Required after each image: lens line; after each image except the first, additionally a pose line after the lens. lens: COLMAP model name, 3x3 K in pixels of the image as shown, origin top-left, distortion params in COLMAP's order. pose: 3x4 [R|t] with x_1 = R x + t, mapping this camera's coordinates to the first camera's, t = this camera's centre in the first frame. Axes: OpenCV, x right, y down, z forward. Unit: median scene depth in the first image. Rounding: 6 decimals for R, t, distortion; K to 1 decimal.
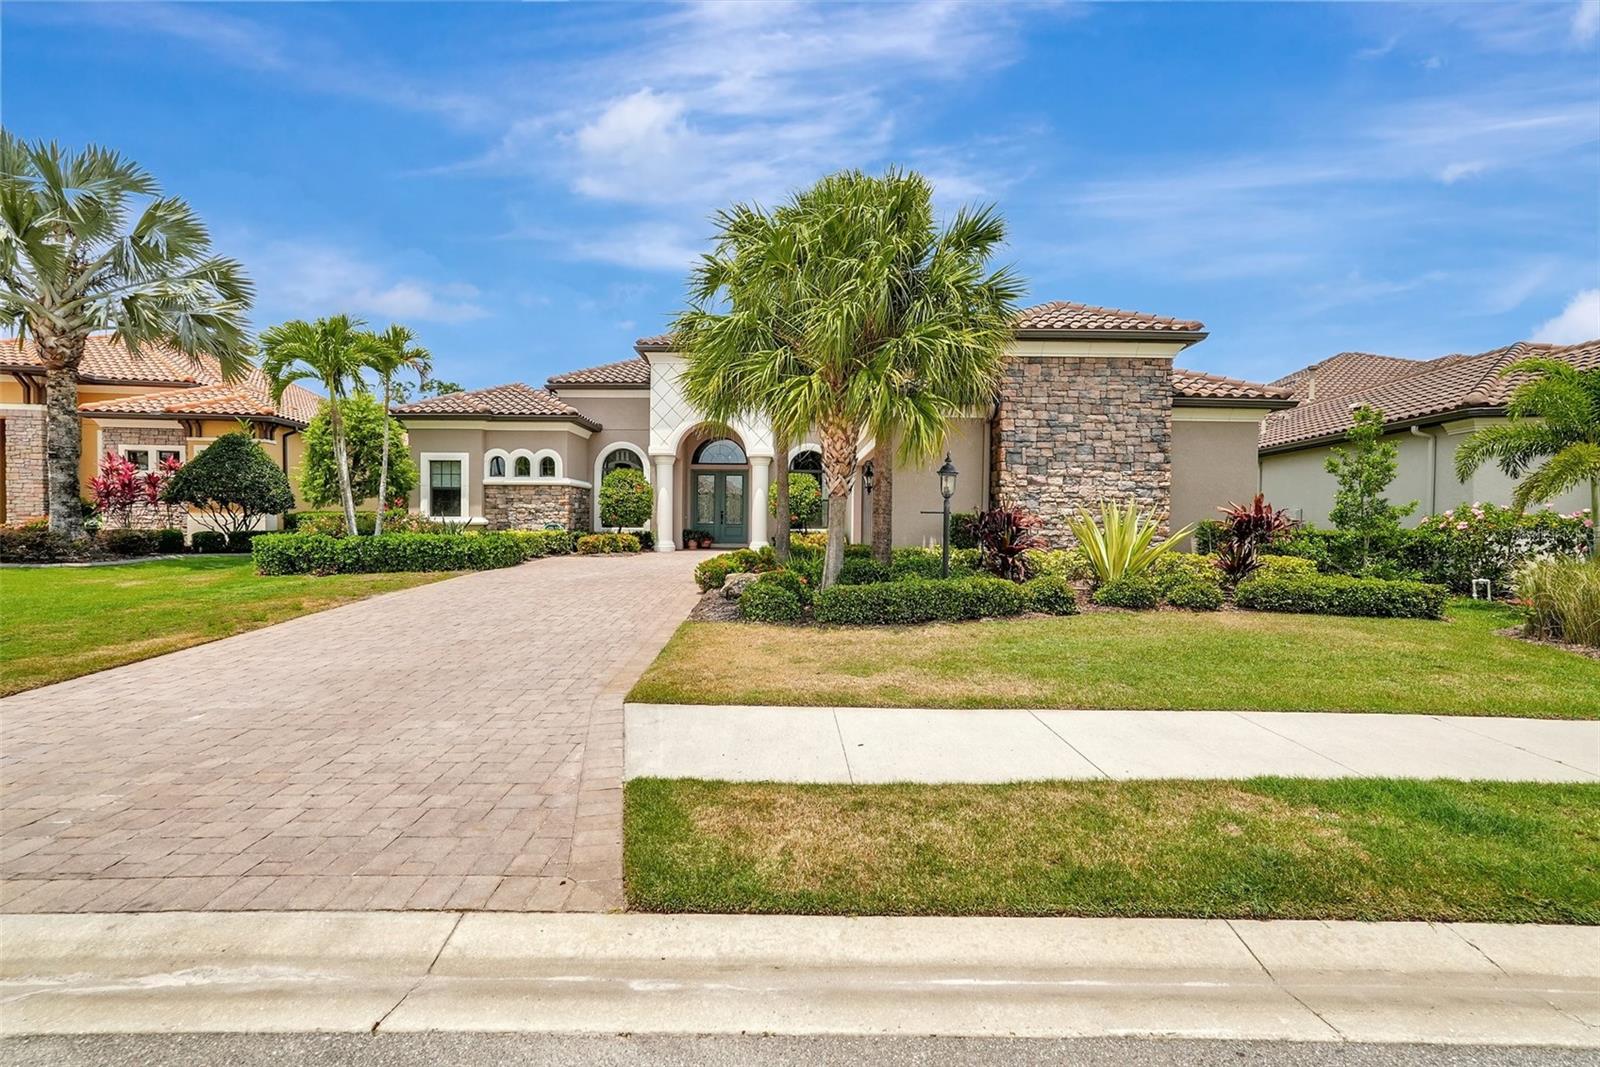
lens RADIAL K [[710.1, 0, 806.0], [0, 710.1, 534.9], [0, 0, 1]] dist [-0.015138, 0.005895]
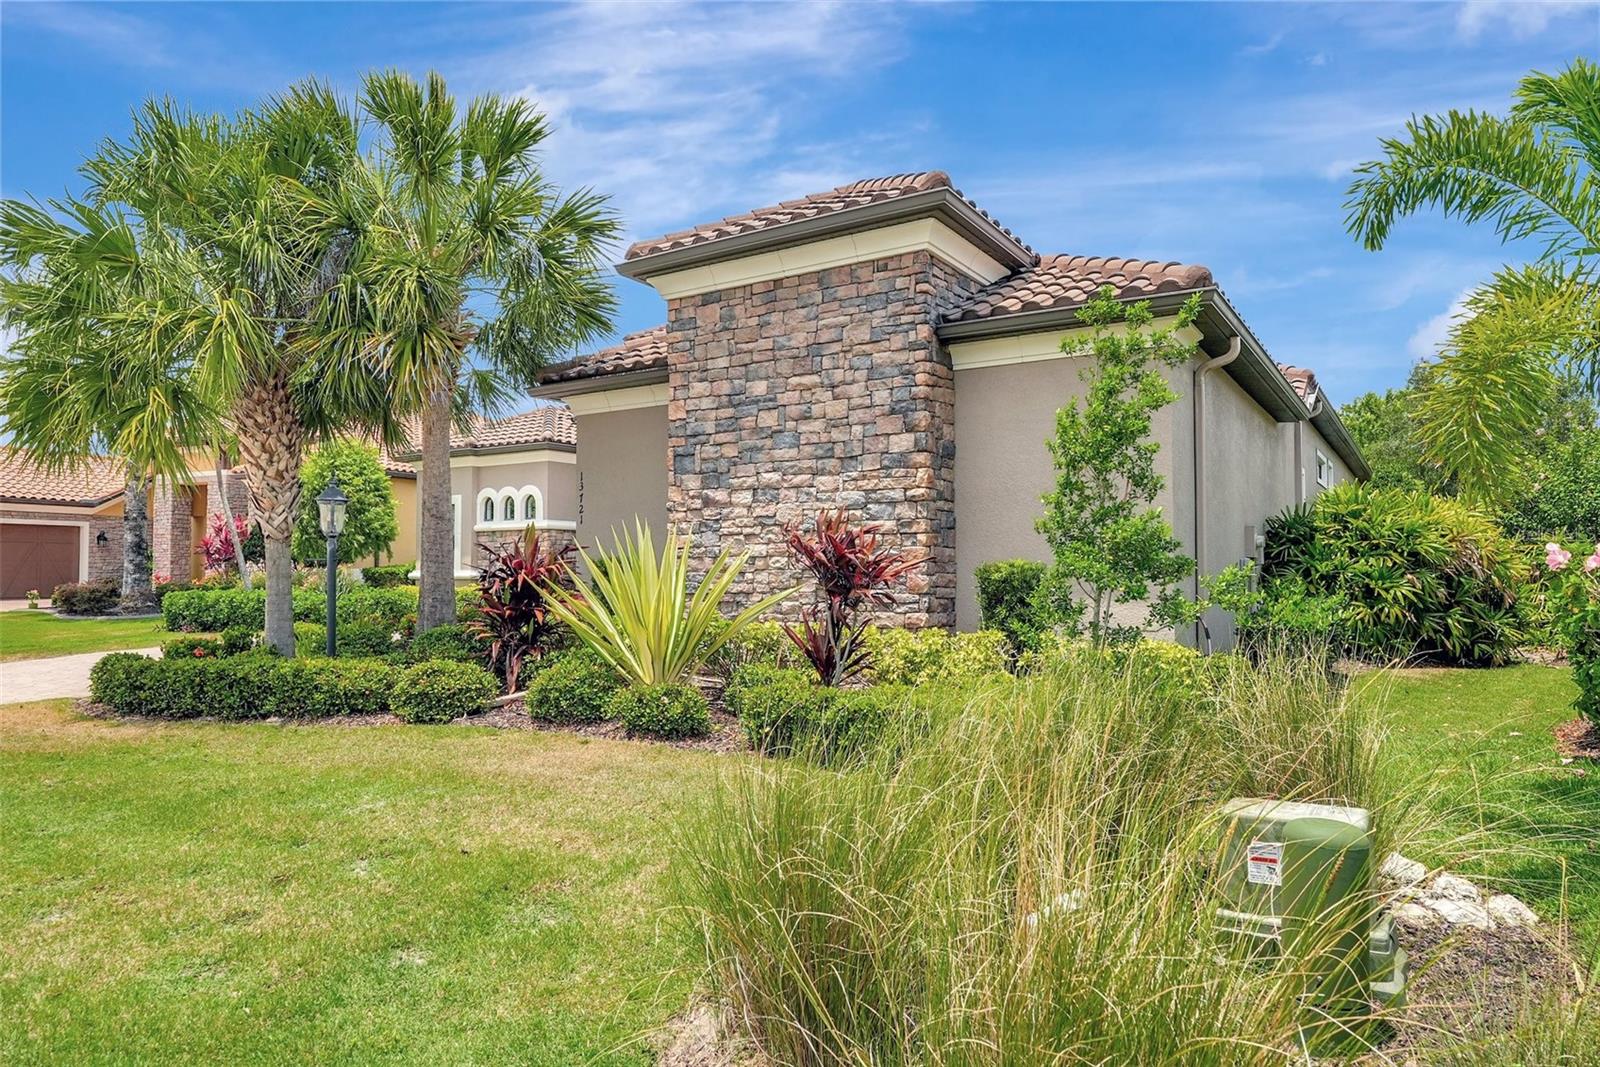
lens RADIAL K [[1011.0, 0, 799.9], [0, 1011.0, 533.8], [0, 0, 1]] dist [0.000338, -0.000368]
pose [[0.822343, -0.030618, -0.568168, 0.856680], [-0.001917, 0.998396, -0.056576, -0.000244], [0.568989, 0.047614, 0.820965, 0.351155]]
